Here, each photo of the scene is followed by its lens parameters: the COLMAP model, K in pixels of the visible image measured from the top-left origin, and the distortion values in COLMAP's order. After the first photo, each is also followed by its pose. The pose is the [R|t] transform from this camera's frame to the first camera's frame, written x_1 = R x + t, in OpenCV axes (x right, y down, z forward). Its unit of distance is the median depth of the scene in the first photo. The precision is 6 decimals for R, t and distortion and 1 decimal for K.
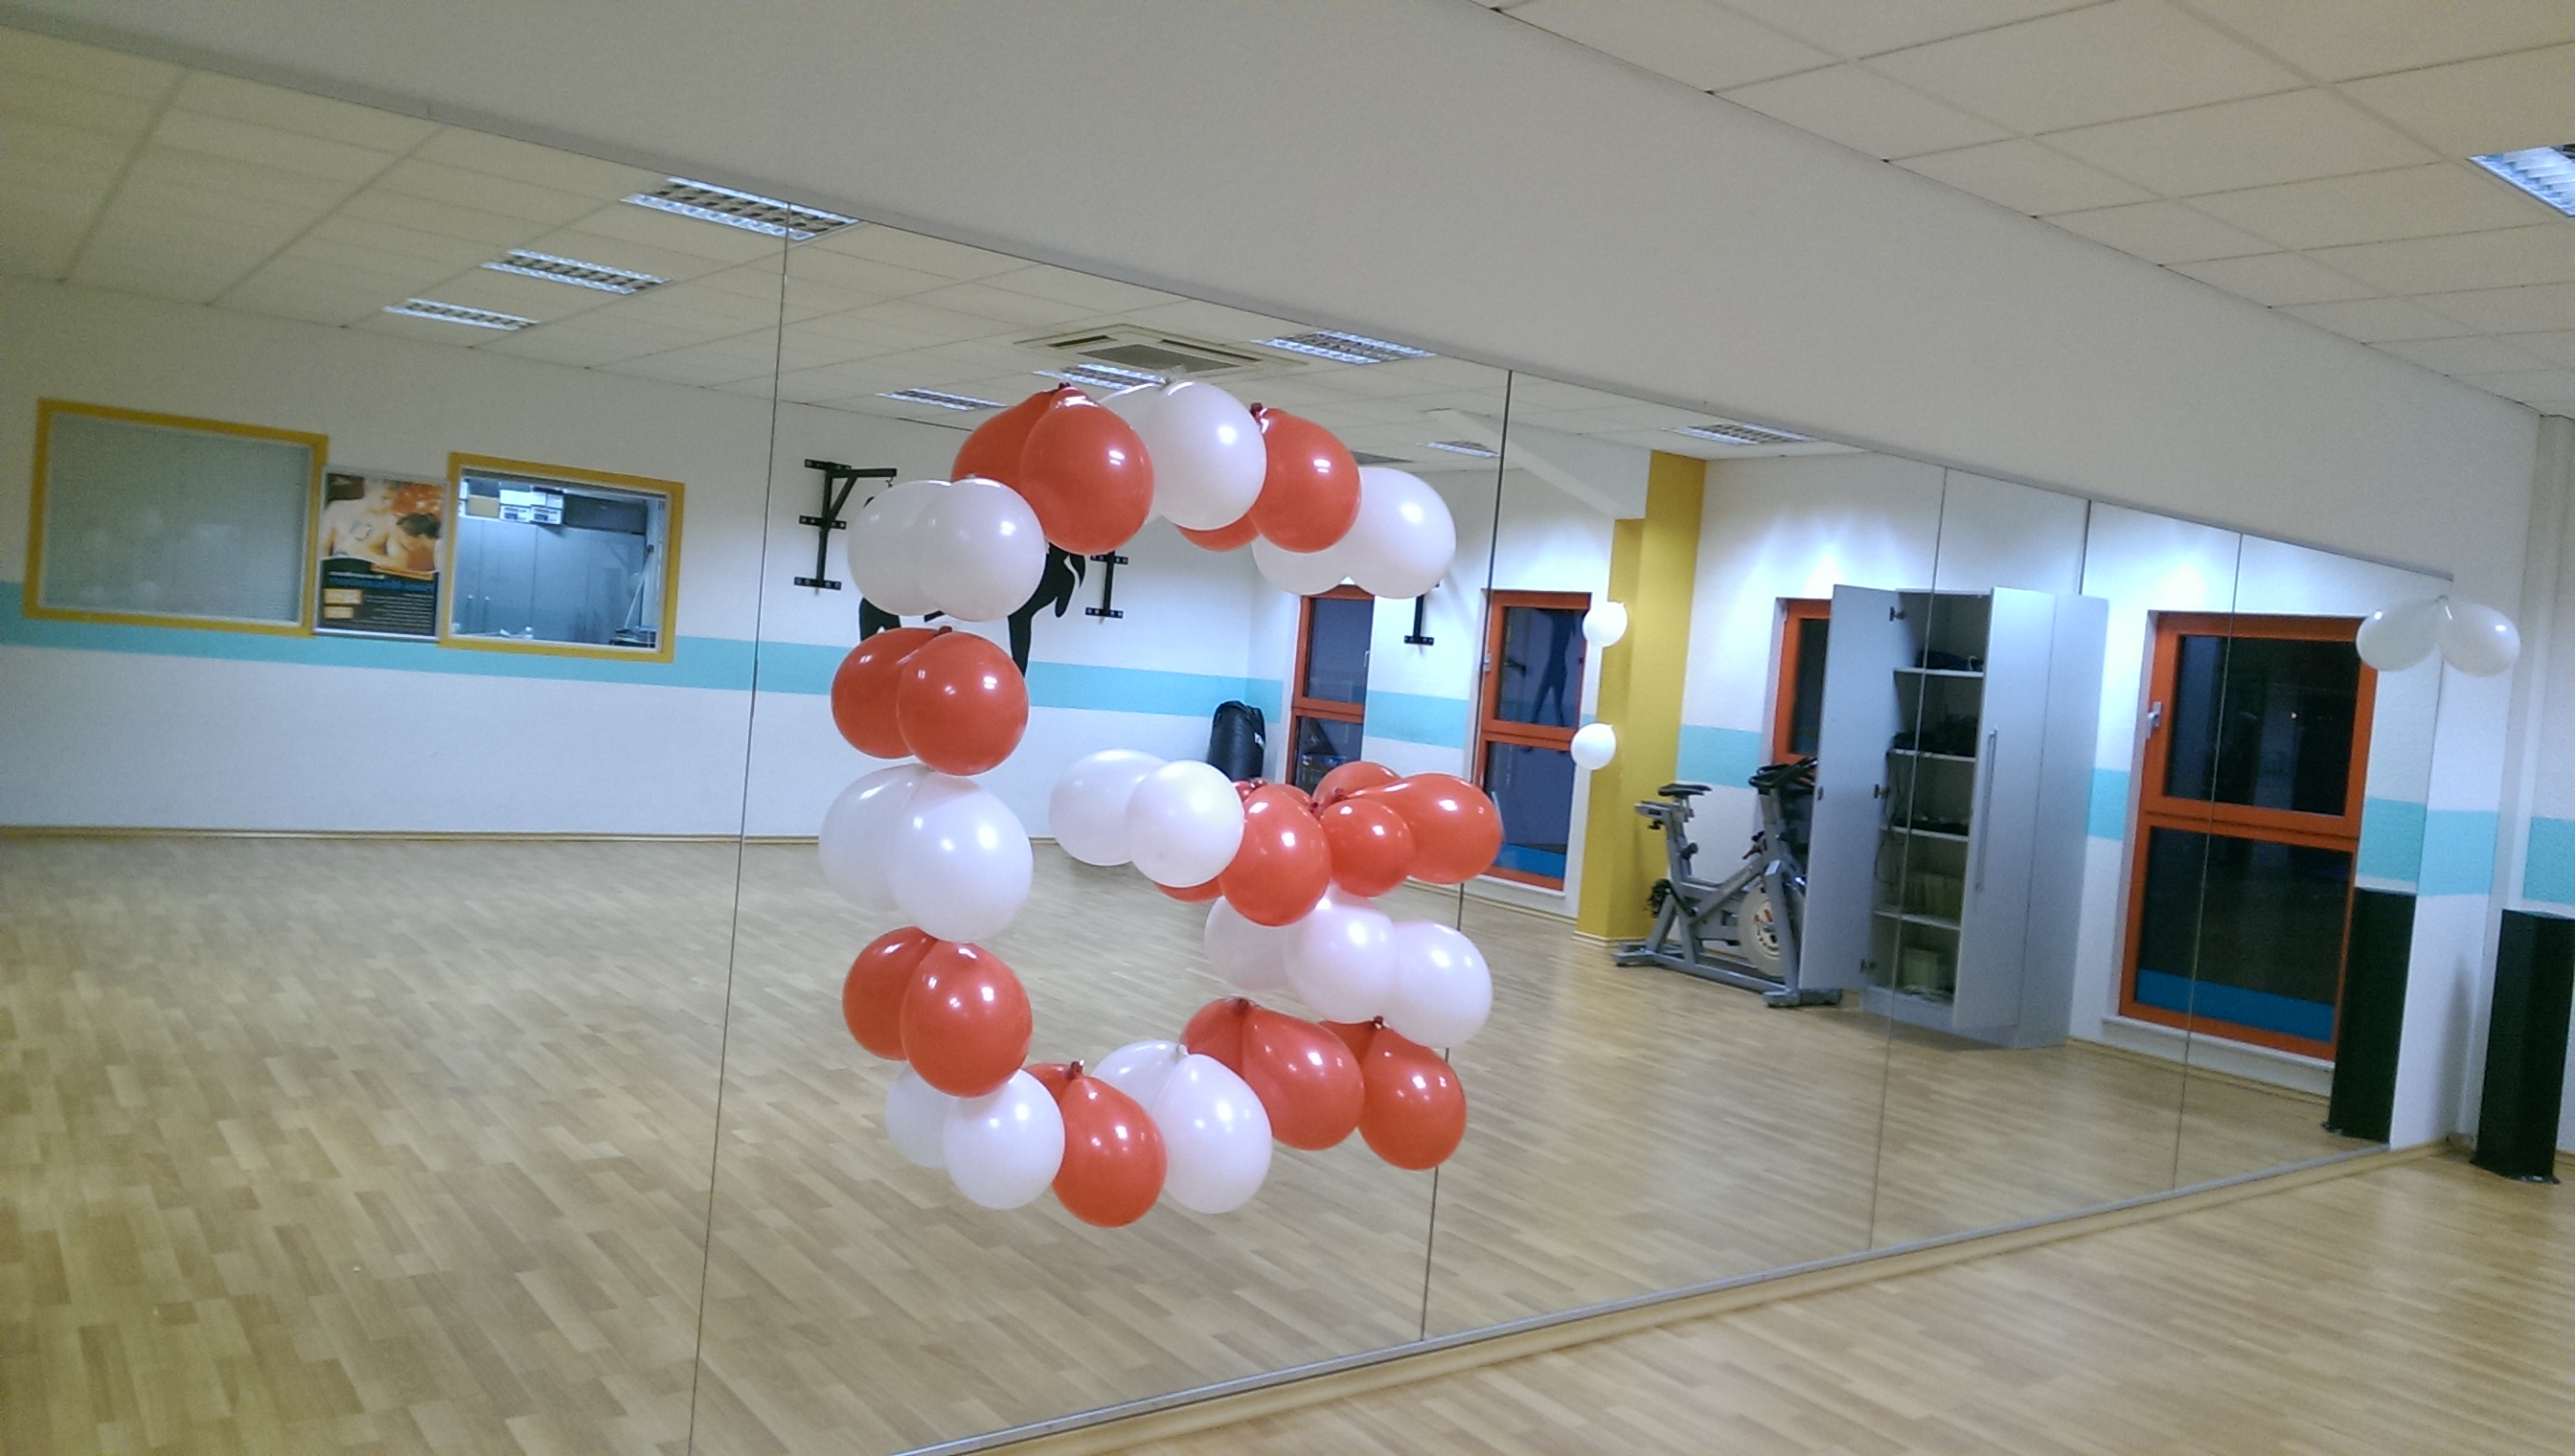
lens RADIAL K [[1814.8, 0, 1301.8], [0, 1814.8, 704.3], [0, 0, 1]] dist [0.083720, -0.121524]
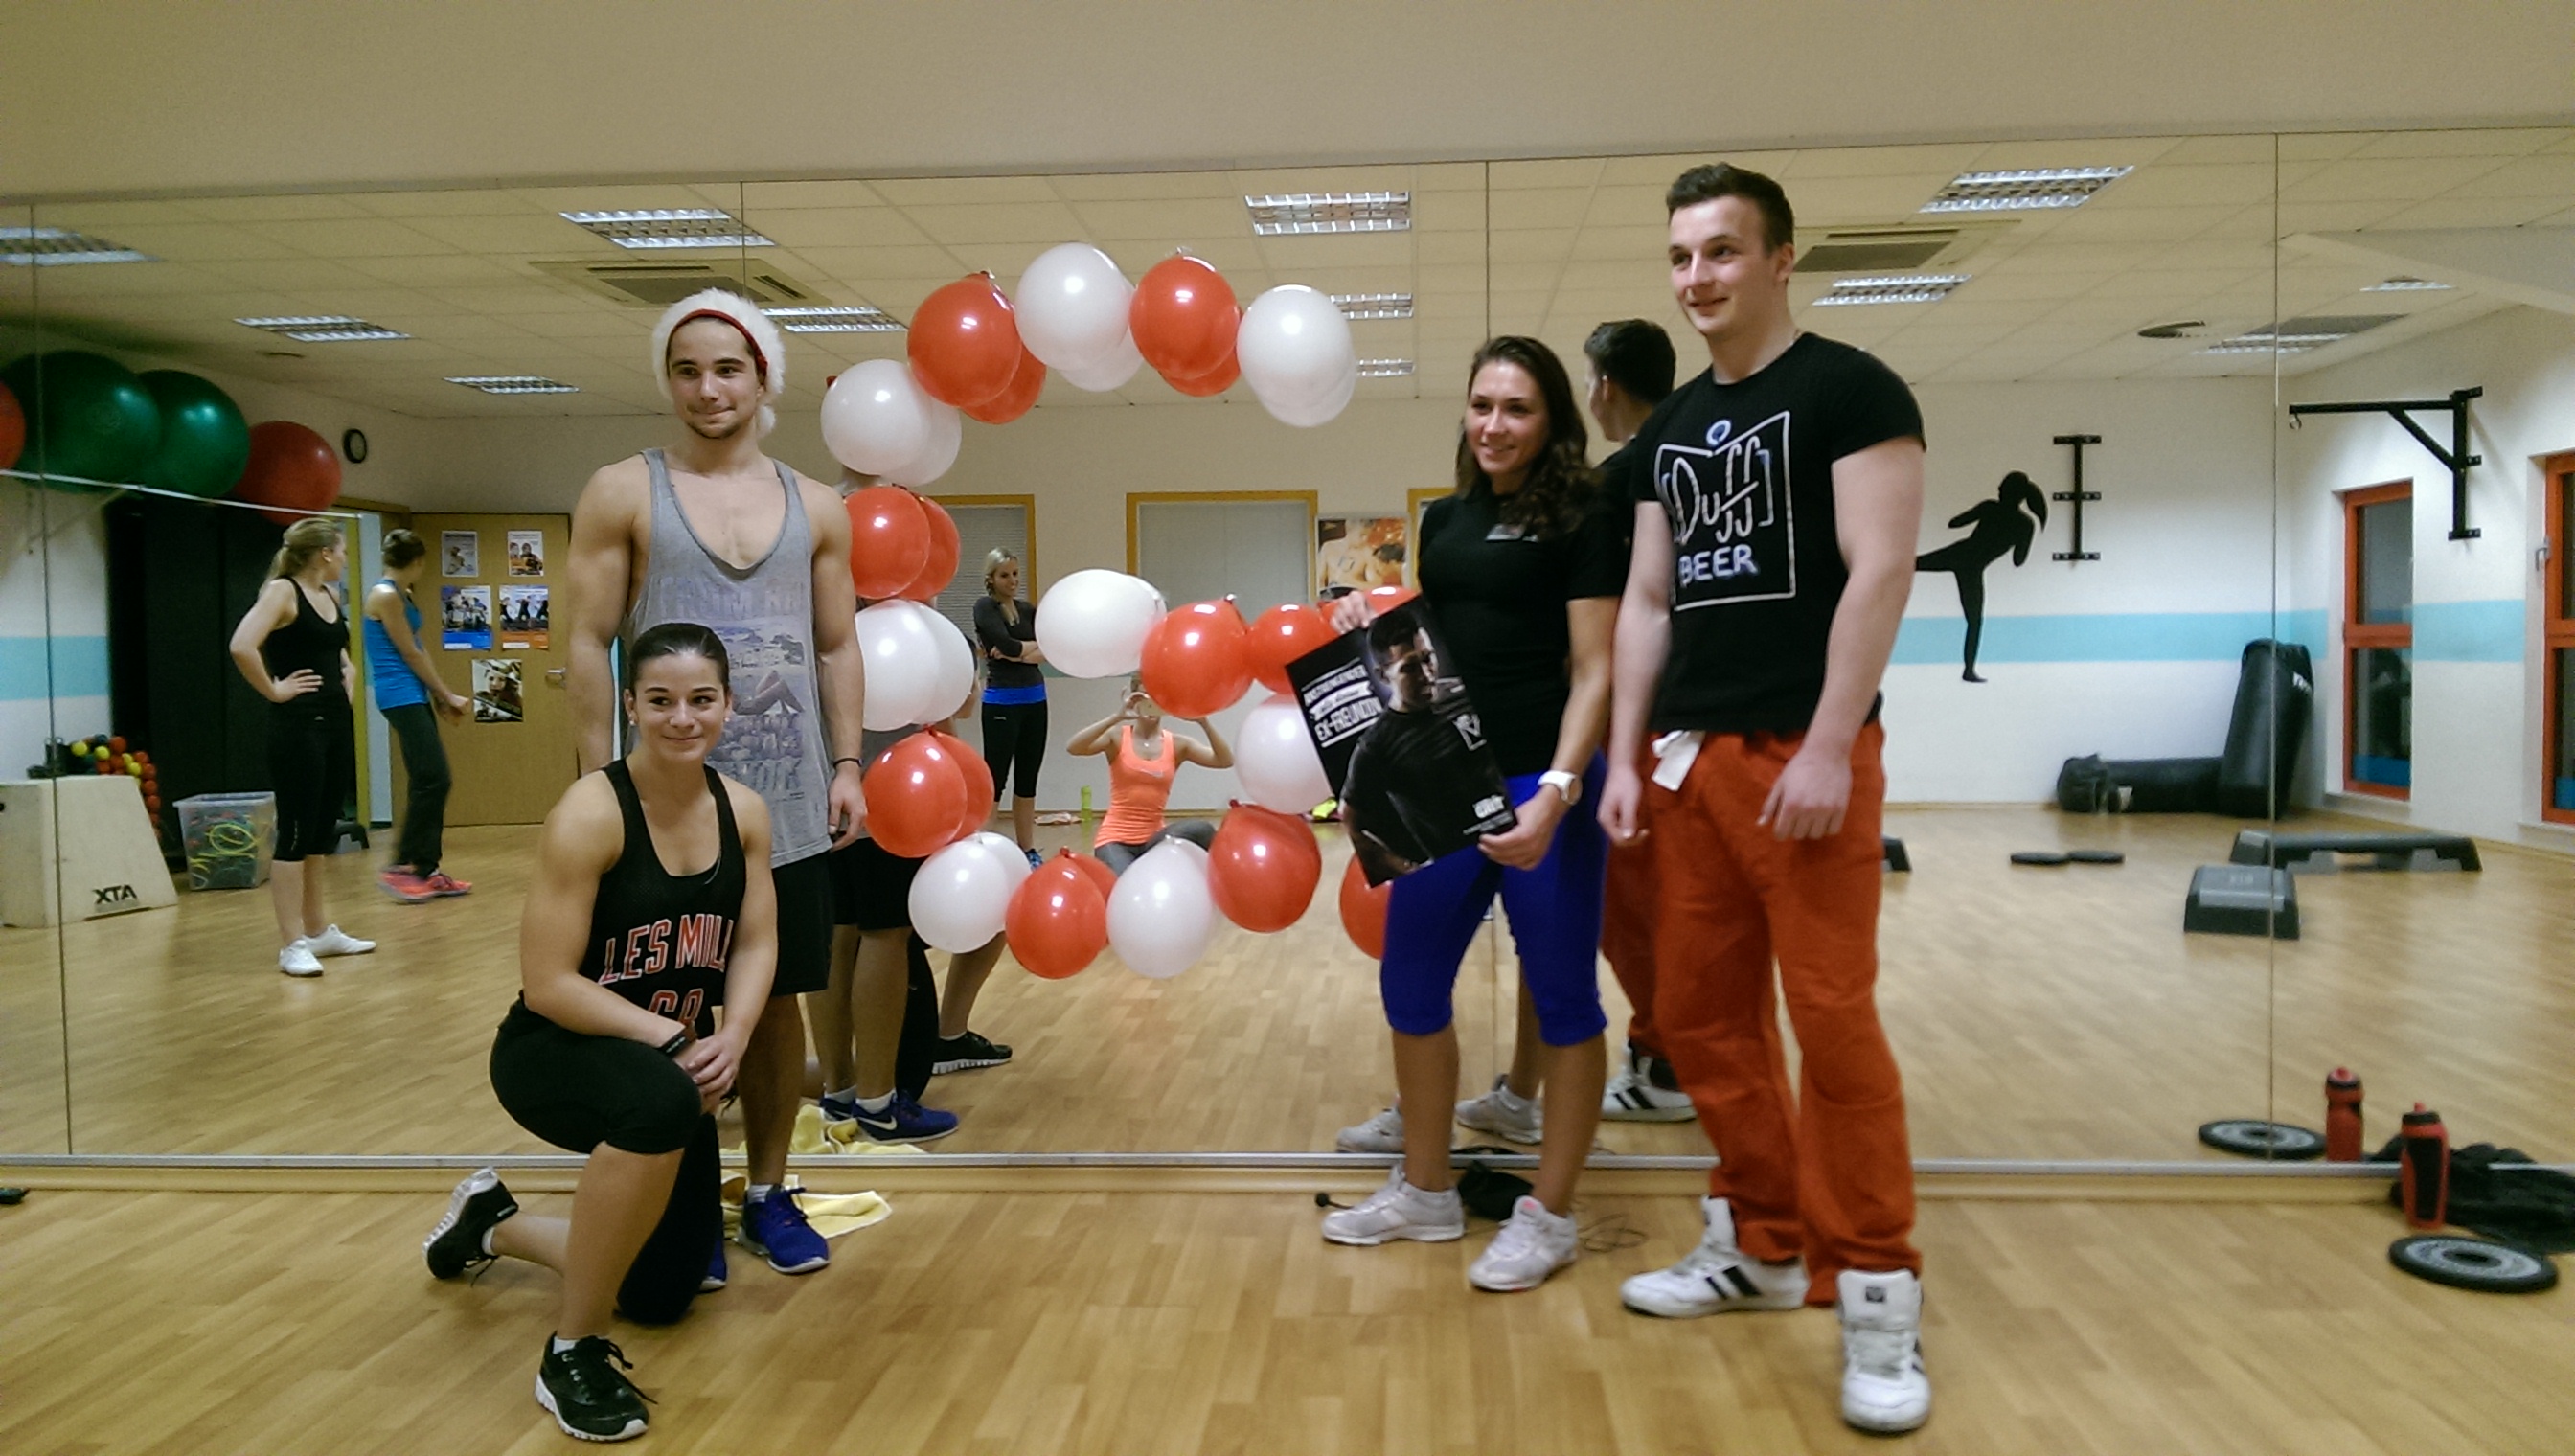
lens RADIAL K [[1814.8, 0, 1301.8], [0, 1814.8, 704.3], [0, 0, 1]] dist [0.083720, -0.121524]
pose [[0.753198, -0.078853, -0.653051, 0.309594], [0.062563, 0.996876, -0.048211, 0.069266], [0.654812, -0.004545, 0.755778, 0.088295]]
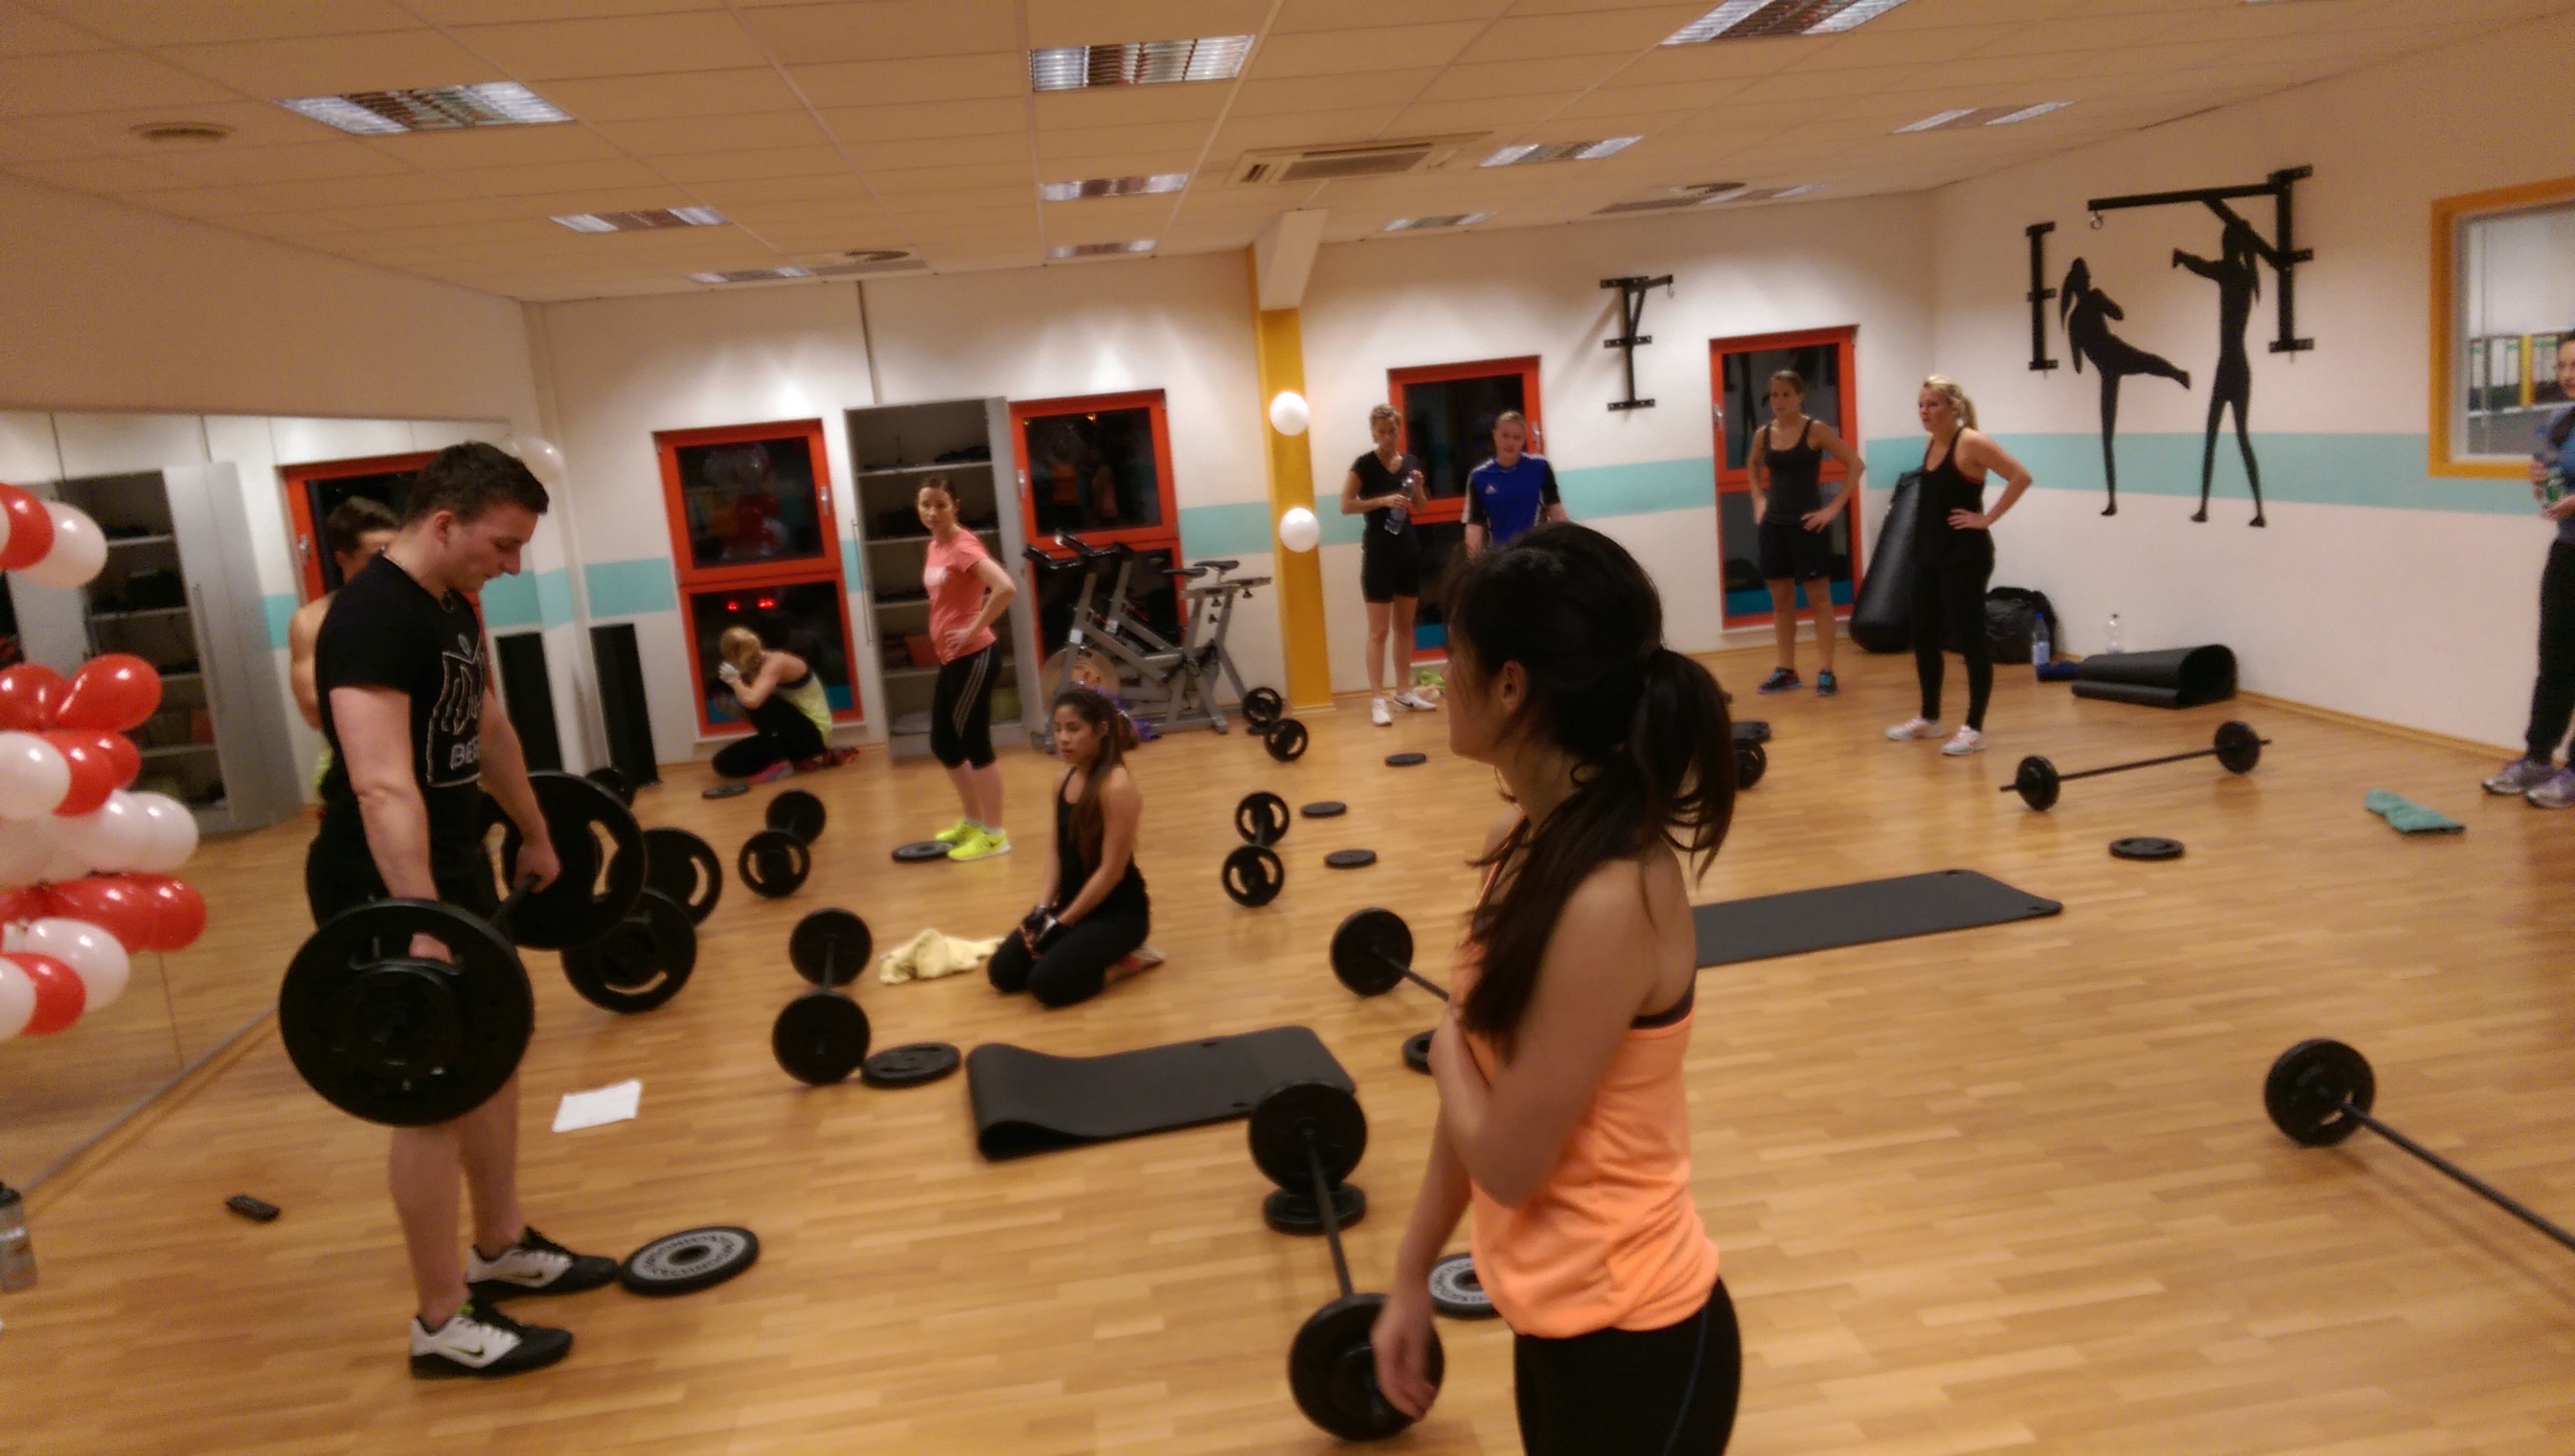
lens RADIAL K [[1820.7, 0, 1292.9], [0, 1820.7, 723.3], [0, 0, 1]] dist [0.093335, -0.140813]
pose [[0.487903, -0.276329, 0.828006, -0.313890], [0.162768, 0.960734, 0.224713, -0.053532], [-0.857588, 0.025135, 0.513722, -0.264793]]
